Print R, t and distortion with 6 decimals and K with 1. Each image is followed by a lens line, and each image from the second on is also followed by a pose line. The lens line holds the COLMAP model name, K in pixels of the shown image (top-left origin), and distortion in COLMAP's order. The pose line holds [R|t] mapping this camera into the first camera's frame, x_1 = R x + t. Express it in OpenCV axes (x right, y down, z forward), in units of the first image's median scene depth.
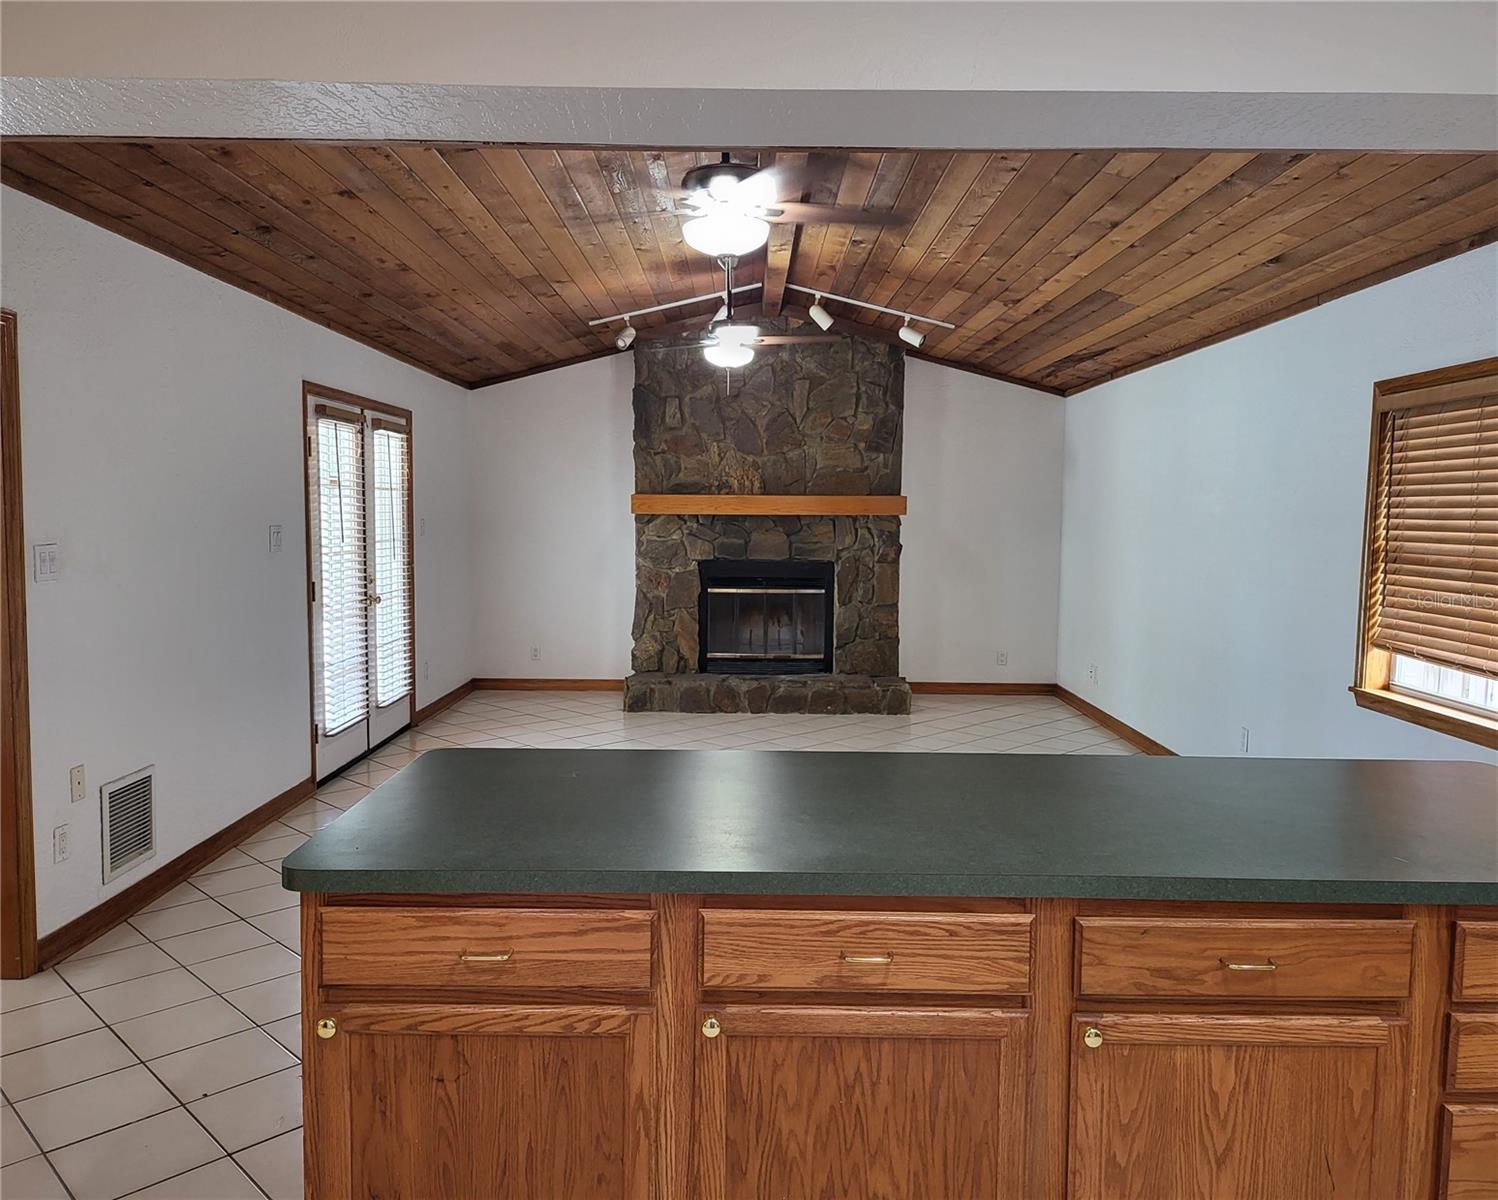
lens RADIAL K [[1116.4, 0, 756.0], [0, 1116.4, 603.3], [0, 0, 1]] dist [0.074463, -0.077992]
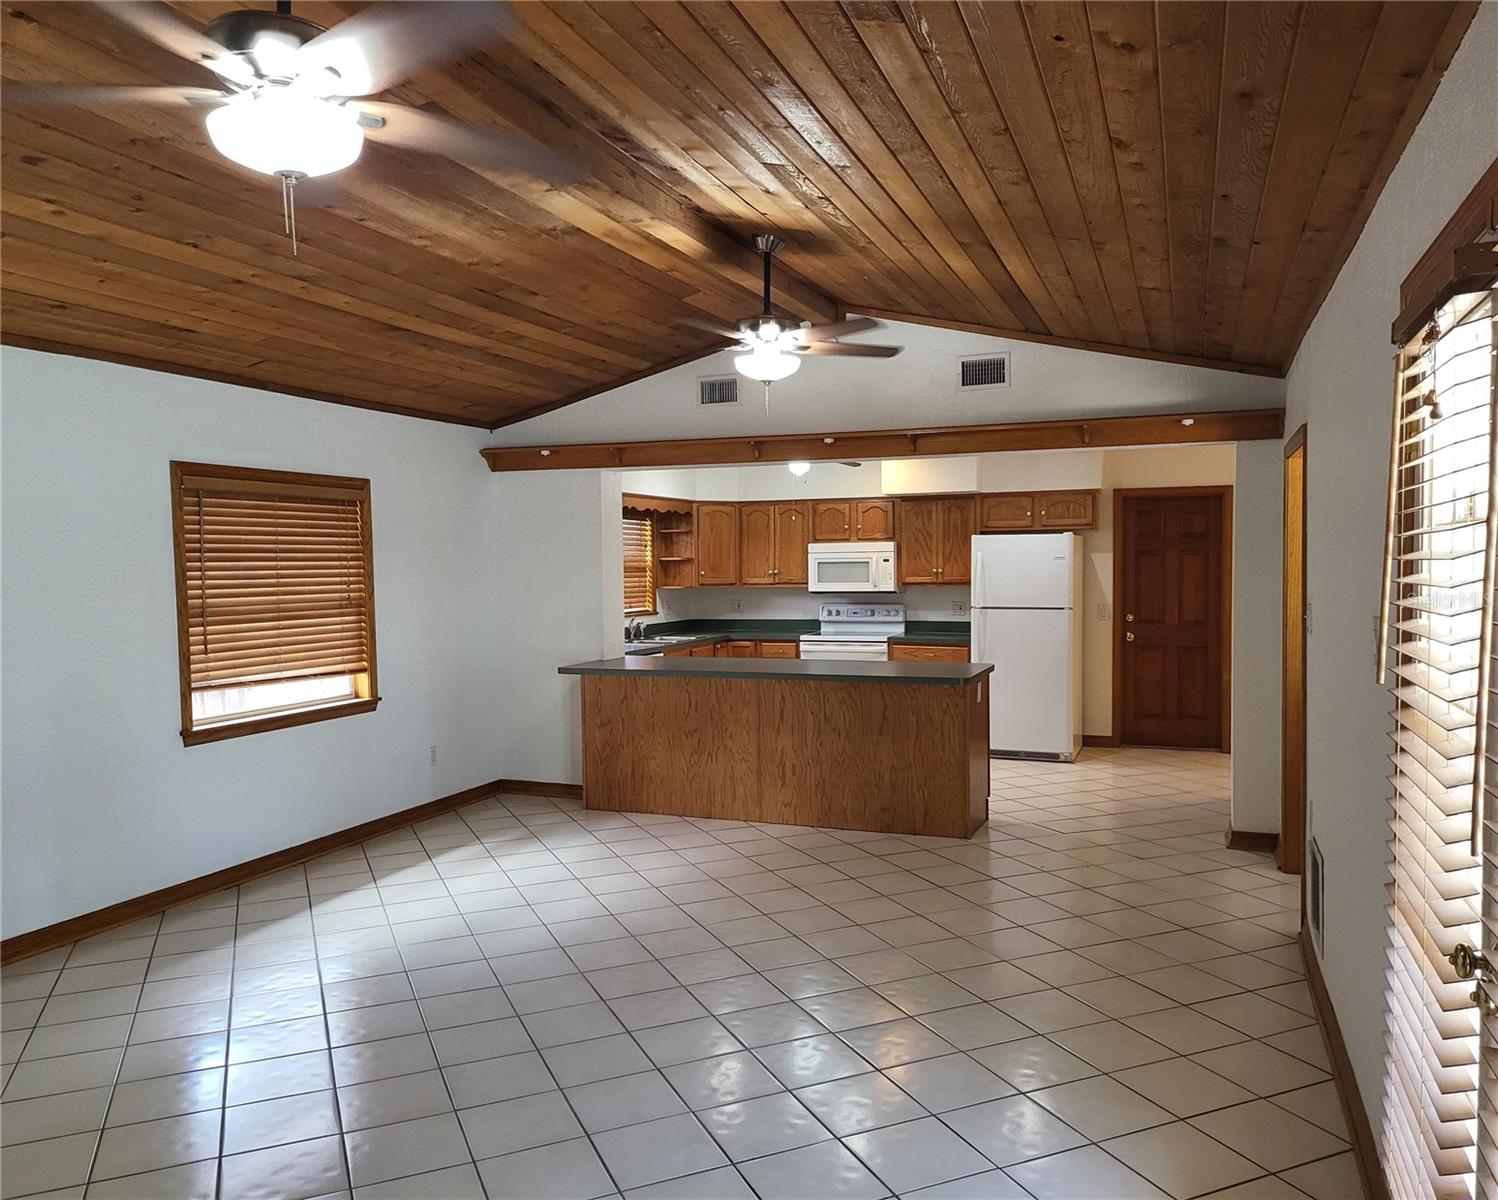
lens RADIAL K [[1116.4, 0, 746.9], [0, 1116.4, 606.8], [0, 0, 1]] dist [0.074463, -0.077992]
pose [[-0.927160, -0.014950, 0.374368, -0.328493], [0.032556, 0.992210, 0.120250, -0.134133], [-0.373250, 0.123679, -0.919450, 1.474432]]
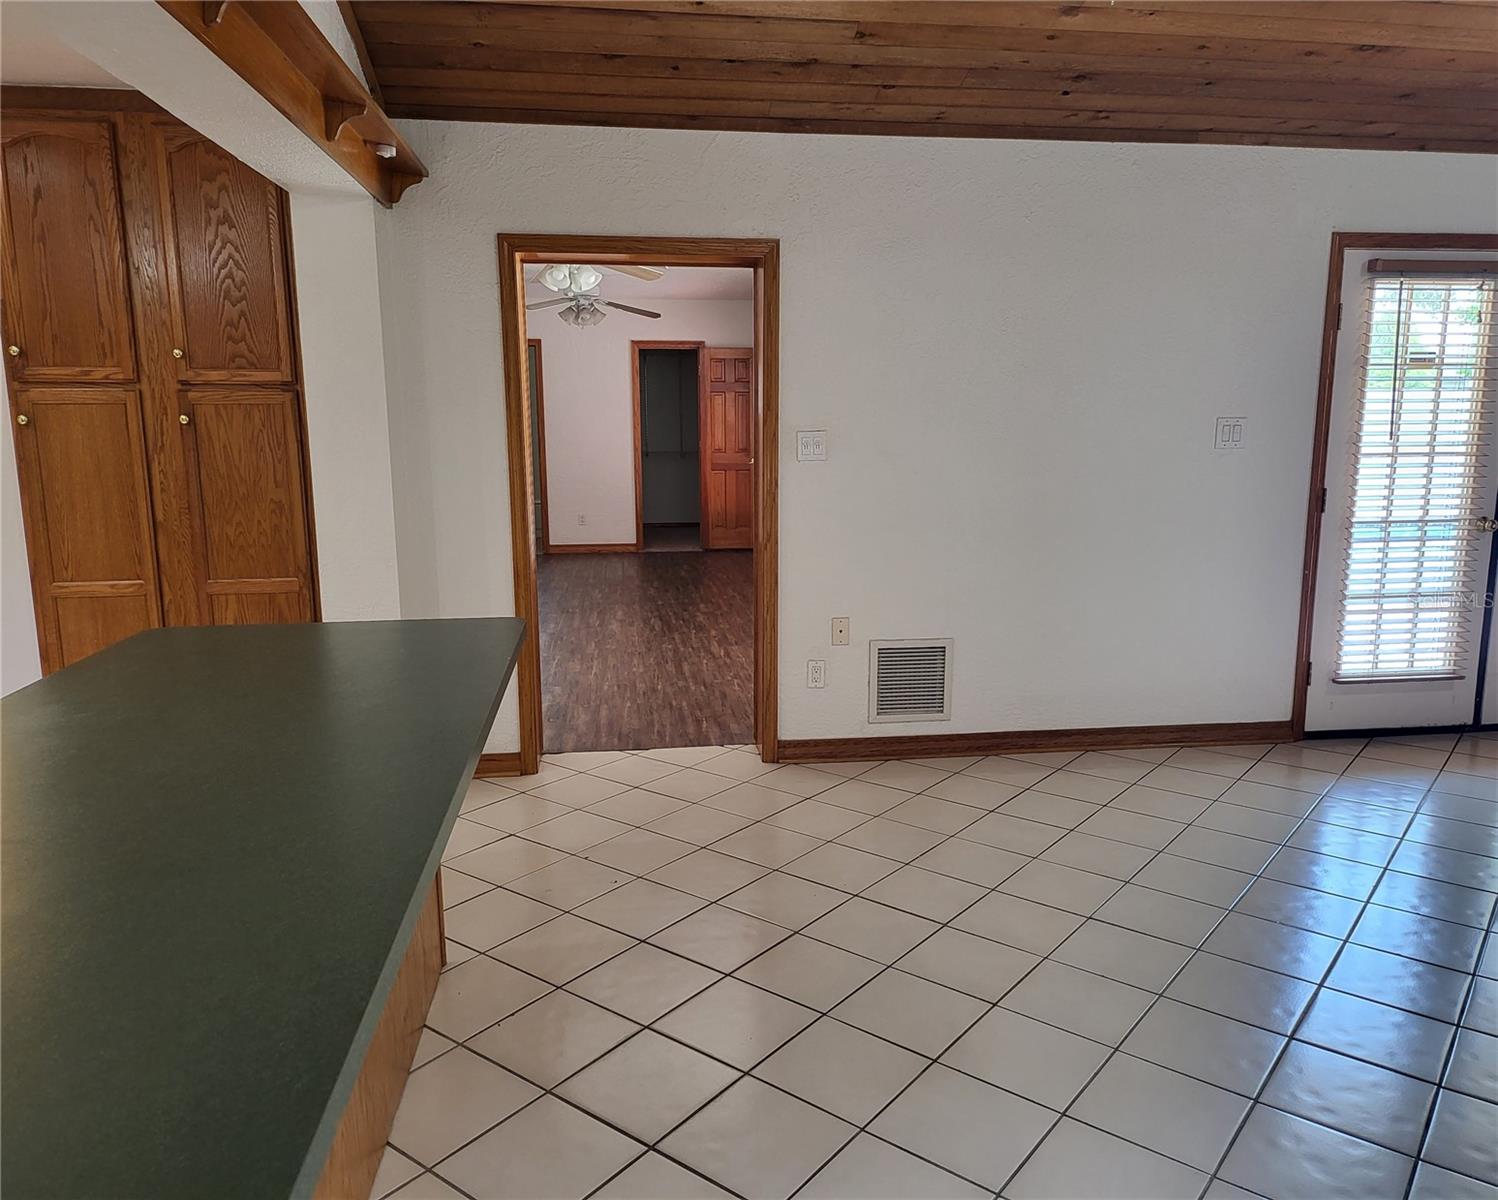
lens RADIAL K [[1116.4, 0, 769.2], [0, 1116.4, 608.6], [0, 0, 1]] dist [0.074463, -0.077992]
pose [[0.128866, 0.166718, -0.977547, 0.367683], [-0.078236, 0.984403, 0.157574, -0.031228], [0.988571, 0.056173, 0.139900, 0.502690]]
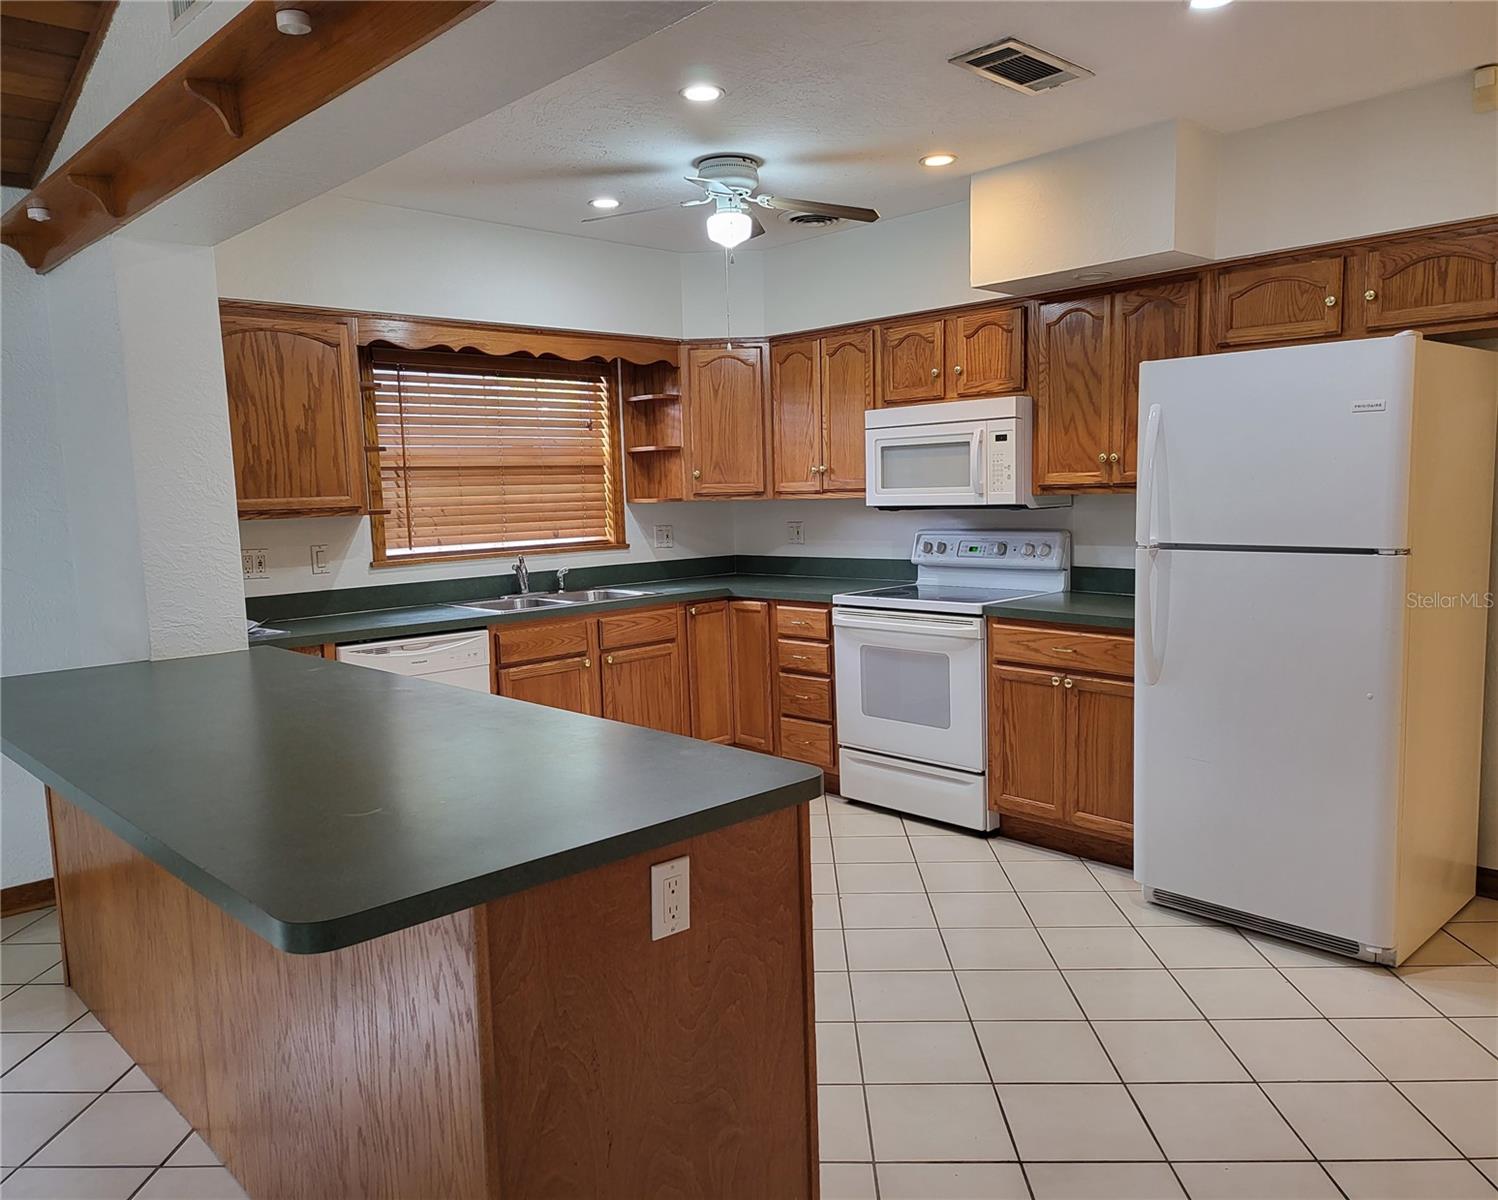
lens RADIAL K [[1116.4, 0, 751.8], [0, 1116.4, 607.7], [0, 0, 1]] dist [0.074463, -0.077992]
pose [[-0.682049, -0.072581, 0.727696, -0.349715], [0.082362, 0.981108, 0.175052, -0.032392], [-0.726654, 0.179328, -0.663186, 0.535810]]
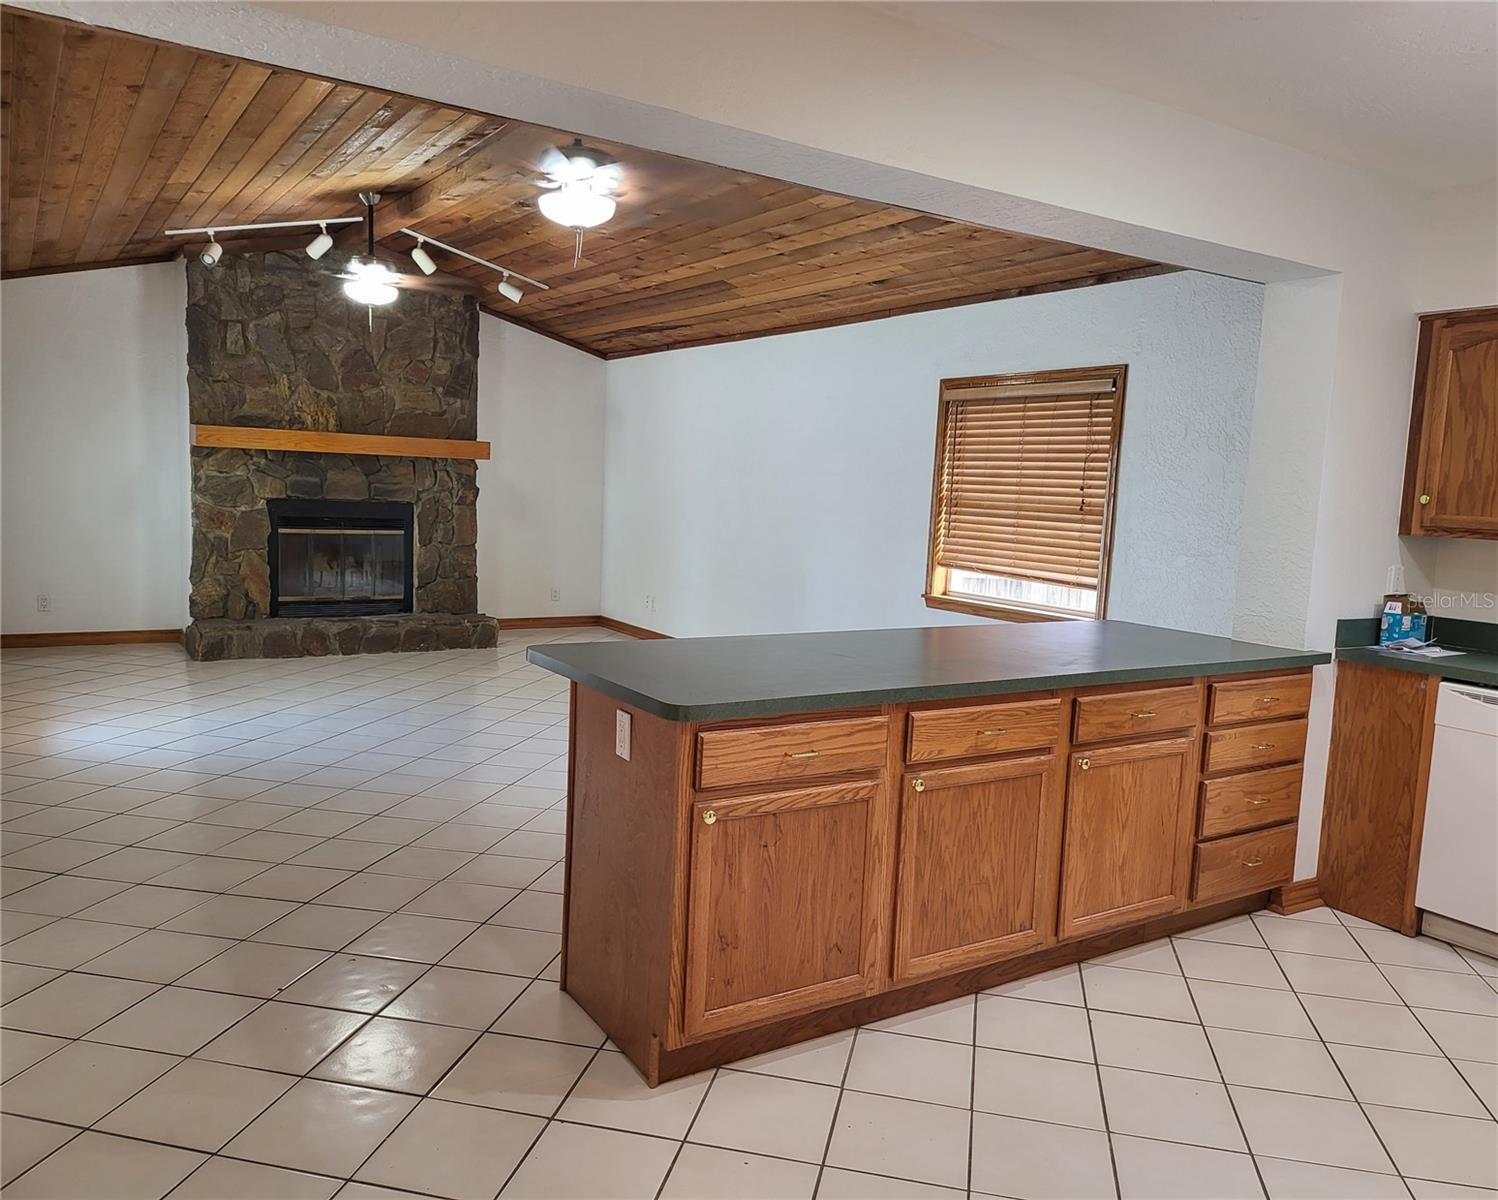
lens RADIAL K [[1116.4, 0, 770.0], [0, 1116.4, 612.7], [0, 0, 1]] dist [0.074463, -0.077992]
pose [[0.836380, -0.037552, 0.546863, -0.331166], [0.009680, 0.998507, 0.053761, 0.015829], [-0.548065, -0.039671, 0.835494, -0.056533]]
